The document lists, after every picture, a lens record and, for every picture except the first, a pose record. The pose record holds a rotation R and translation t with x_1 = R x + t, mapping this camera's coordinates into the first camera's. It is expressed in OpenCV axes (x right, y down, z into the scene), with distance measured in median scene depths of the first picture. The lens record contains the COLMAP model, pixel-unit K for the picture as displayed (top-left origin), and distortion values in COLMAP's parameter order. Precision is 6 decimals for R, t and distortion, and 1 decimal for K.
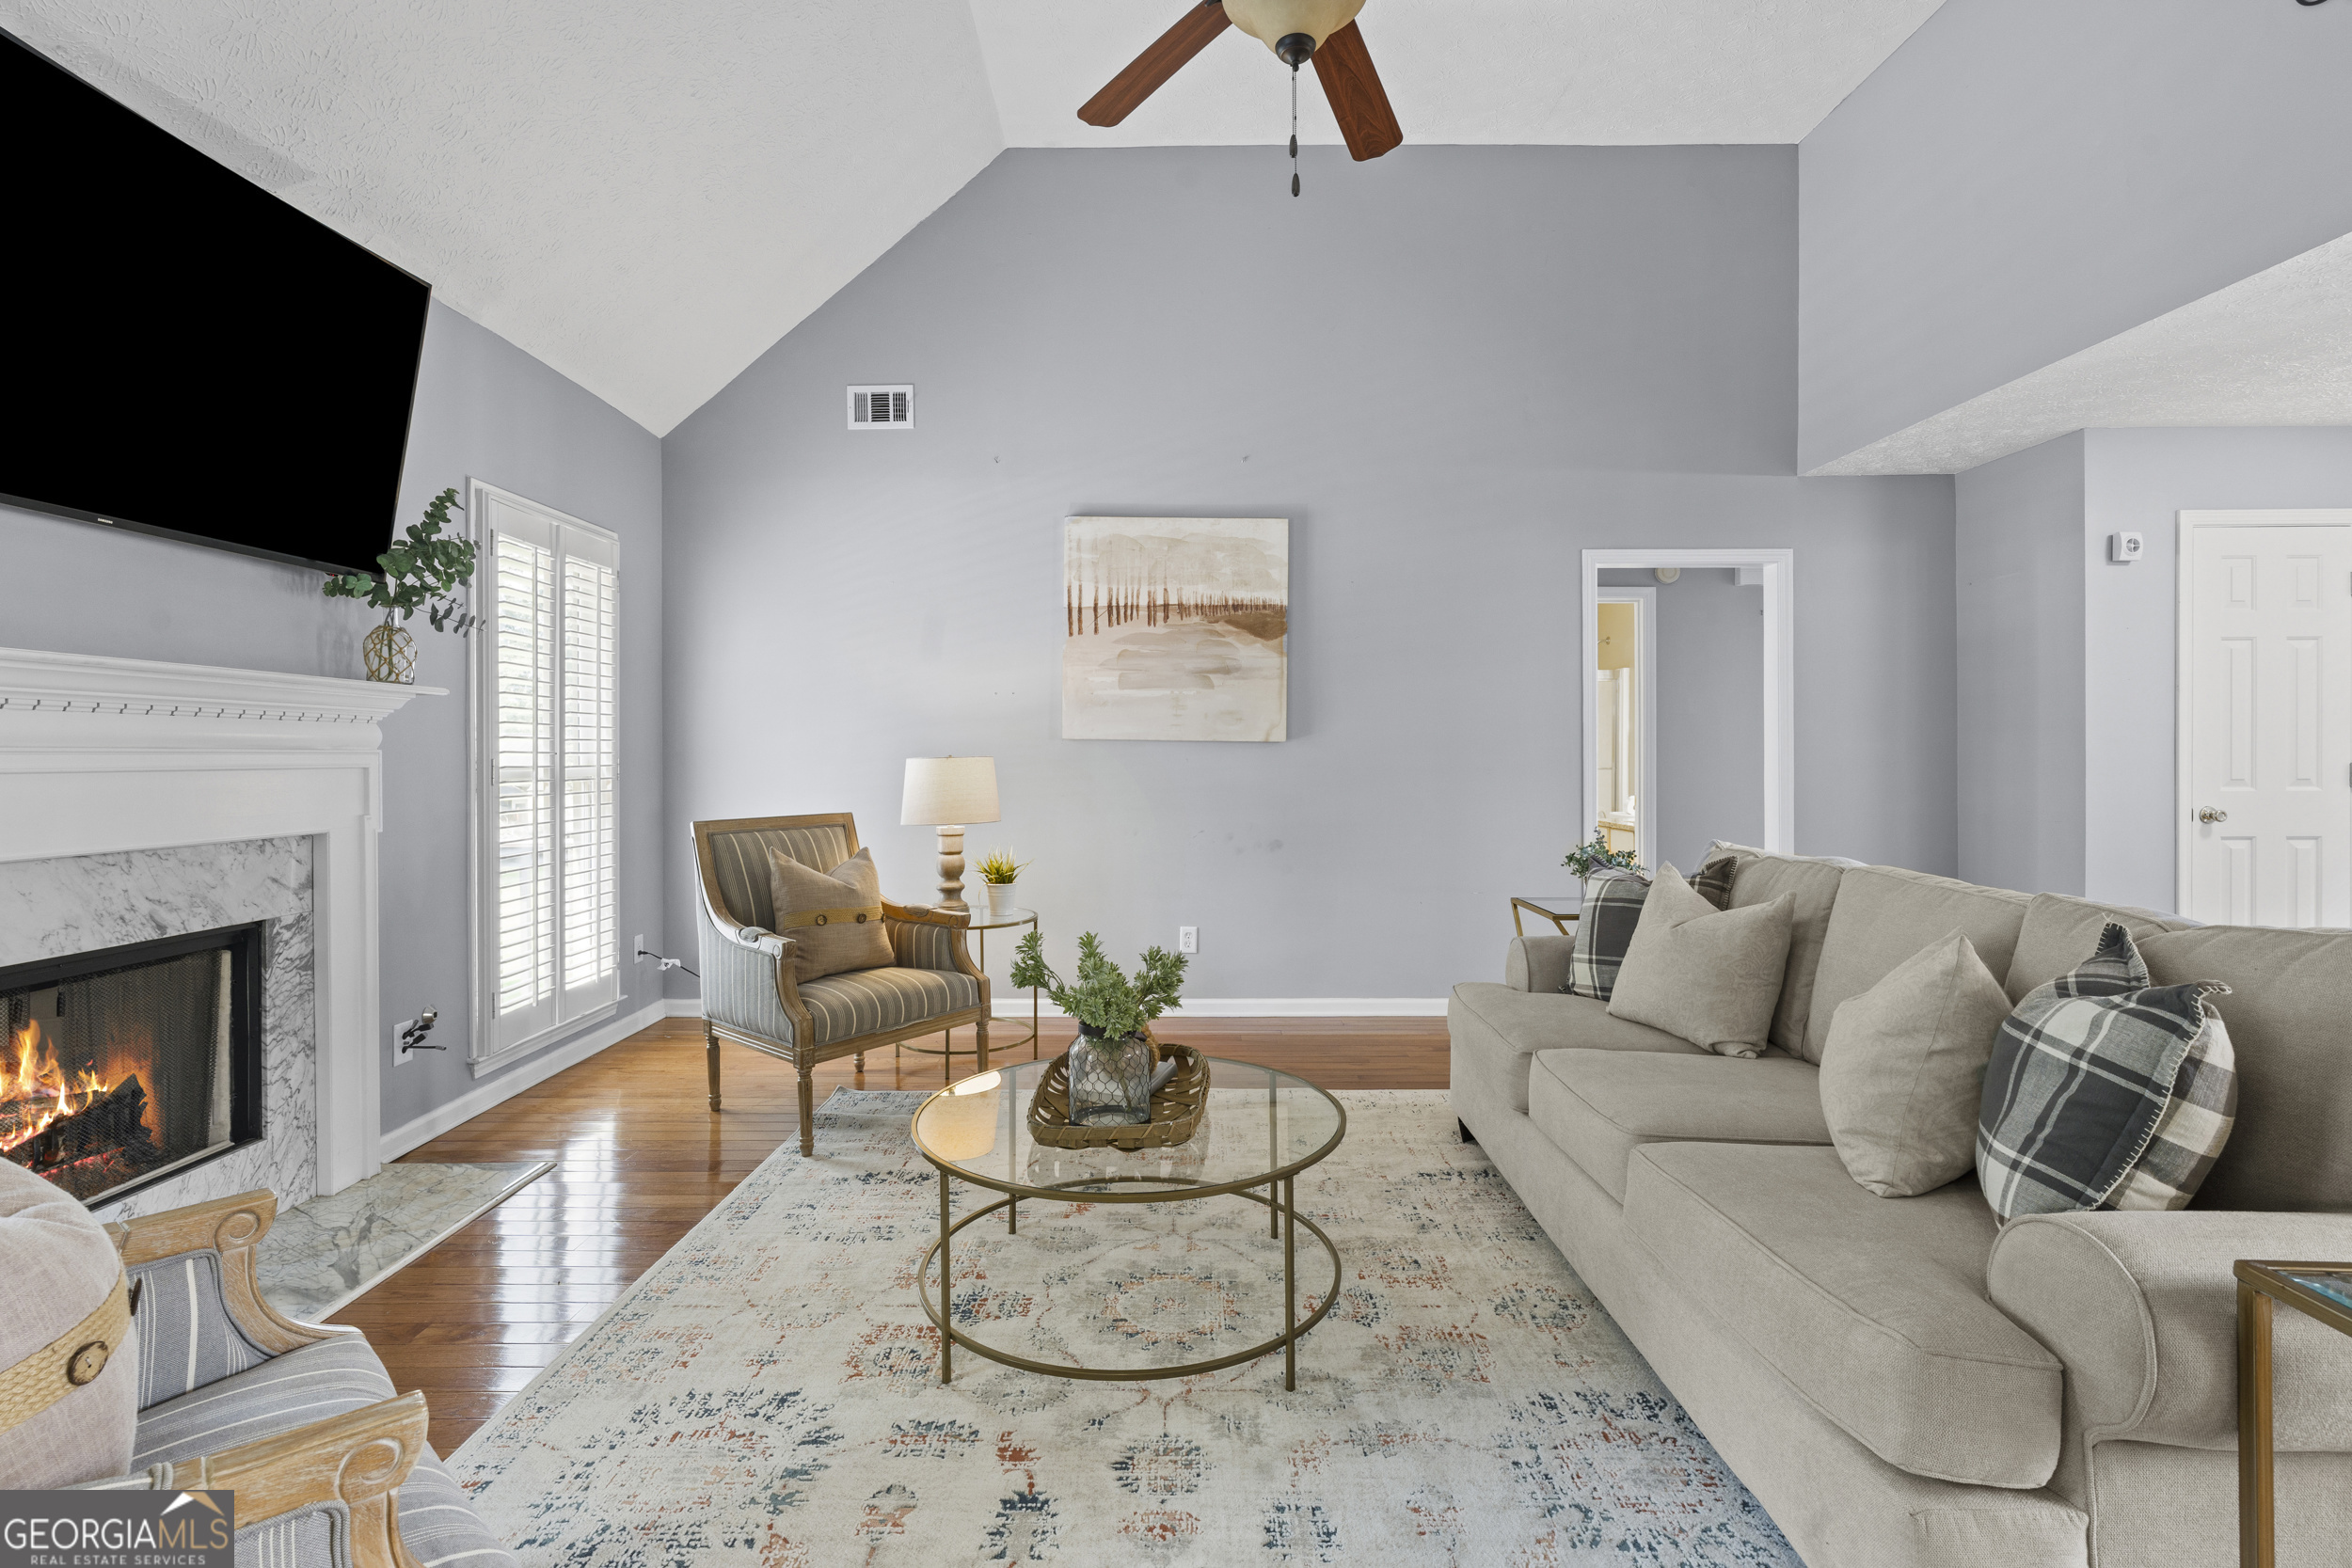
lens RADIAL K [[1088.6, 0, 1172.0], [0, 1088.6, 768.7], [0, 0, 1]] dist [-0.001728, 0.000066]
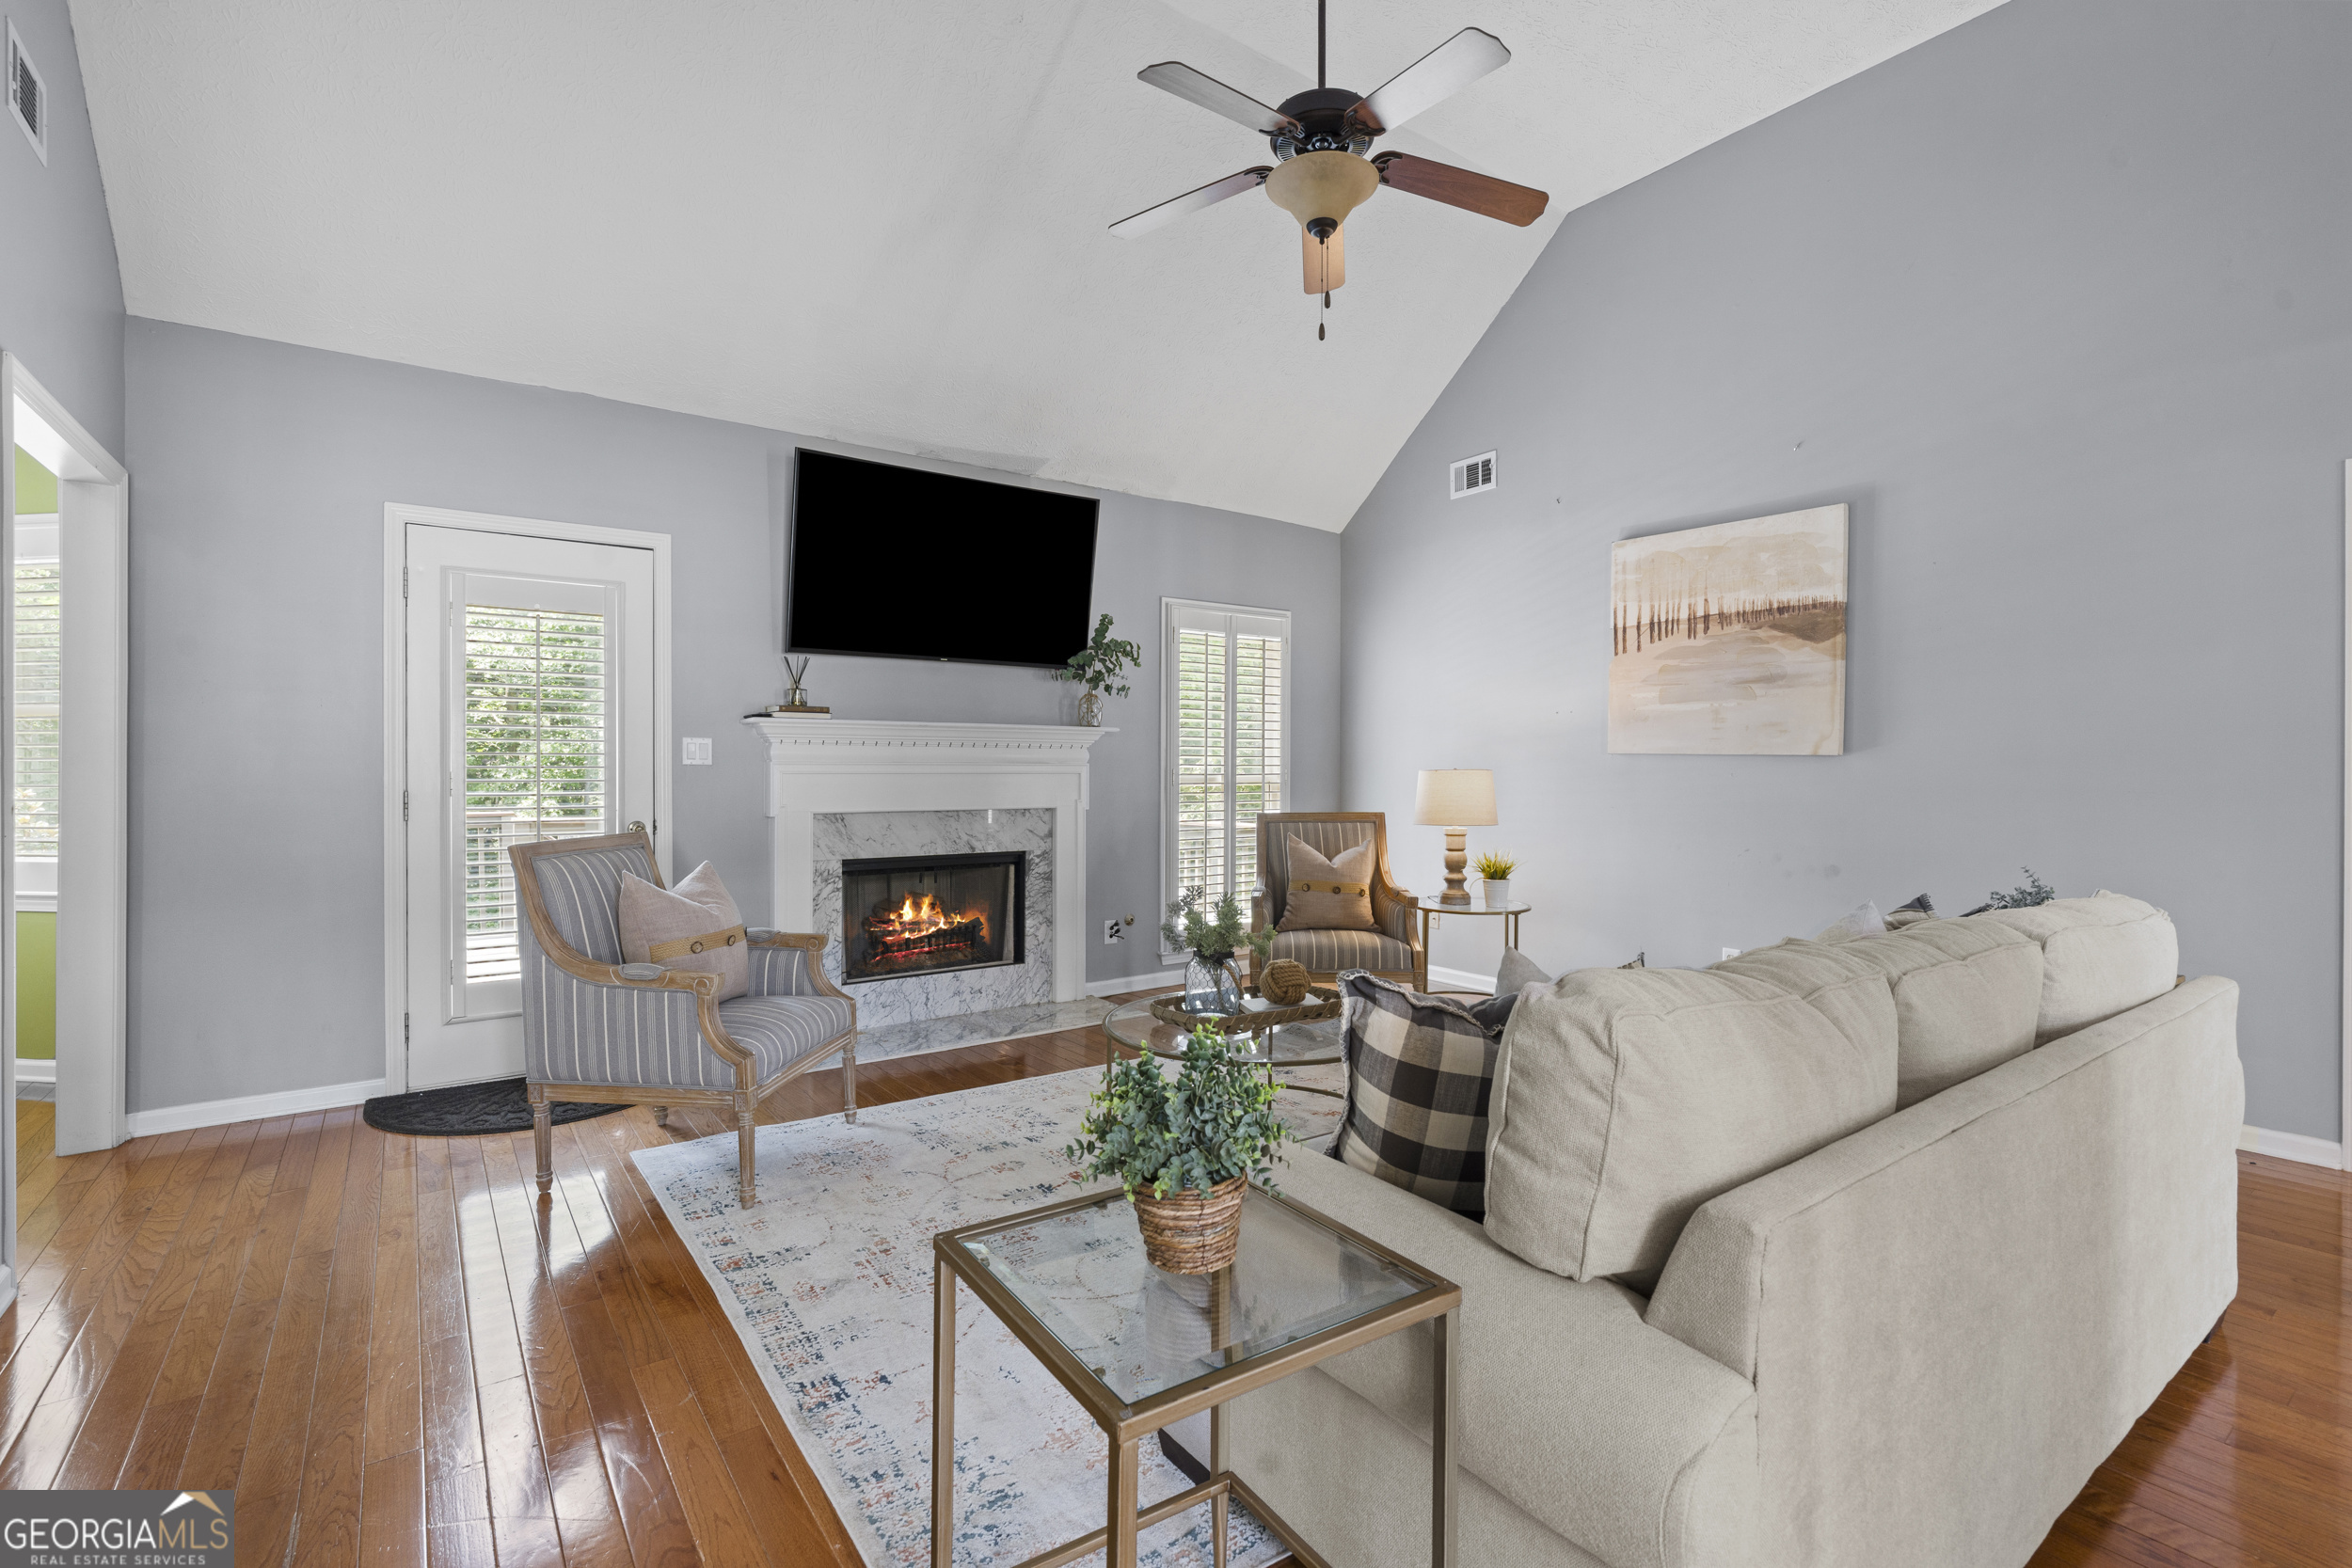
lens RADIAL K [[1075.9, 0, 1176.0], [0, 1075.9, 784.0], [0, 0, 1]] dist [0.000316, 0.000028]
pose [[0.589664, 0.016949, -0.807471, 0.496839], [-0.014603, 0.999840, 0.010322, -0.002415], [0.807516, 0.005705, 0.589817, 0.046355]]
